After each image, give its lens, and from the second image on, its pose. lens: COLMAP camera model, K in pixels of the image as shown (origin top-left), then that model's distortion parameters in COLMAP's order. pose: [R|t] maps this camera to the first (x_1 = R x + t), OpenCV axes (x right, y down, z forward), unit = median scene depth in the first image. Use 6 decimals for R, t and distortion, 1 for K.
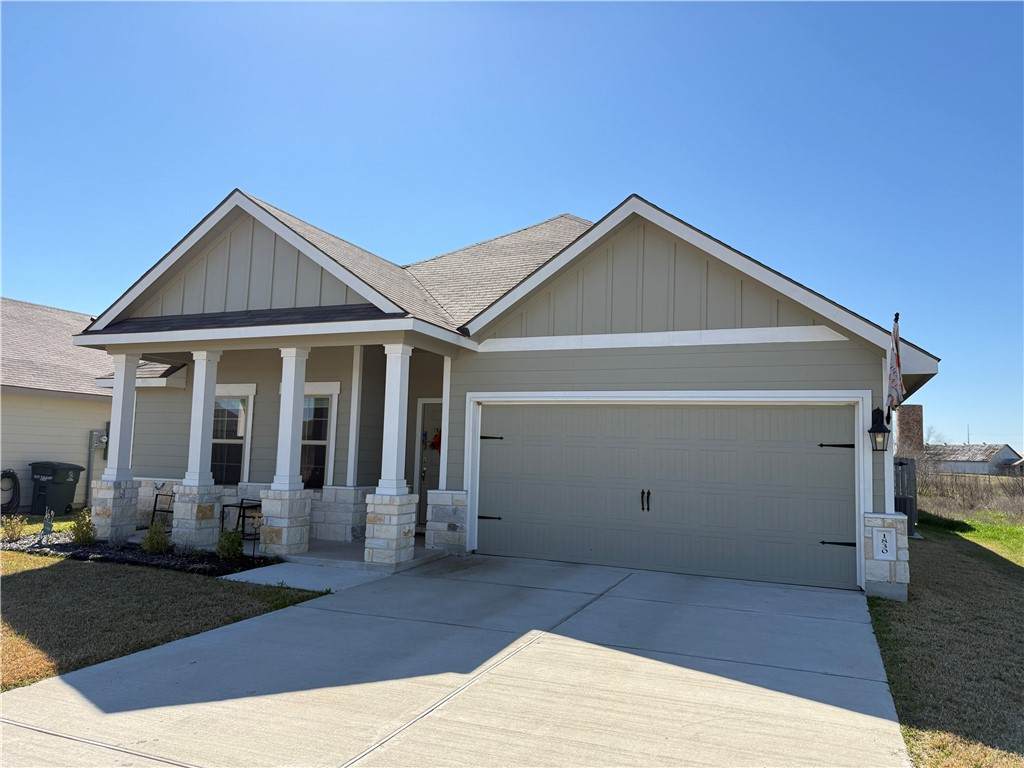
lens RADIAL K [[702.7, 0, 512.0], [0, 702.7, 384.0], [0, 0, 1]] dist [0.071420, -0.090331]
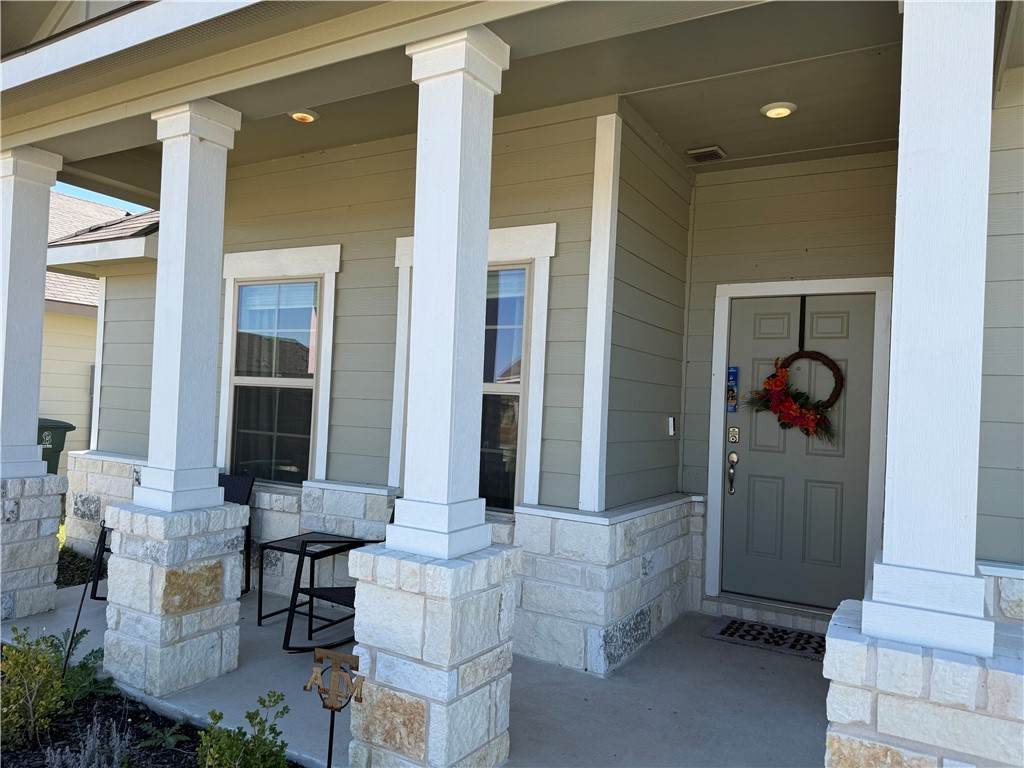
lens RADIAL K [[702.7, 0, 512.0], [0, 702.7, 384.0], [0, 0, 1]] dist [0.071420, -0.090331]
pose [[0.992332, 0.014941, -0.122697, -0.229126], [-0.006638, 0.997677, 0.067798, 0.056780], [0.123424, -0.066464, 0.990126, 0.653085]]
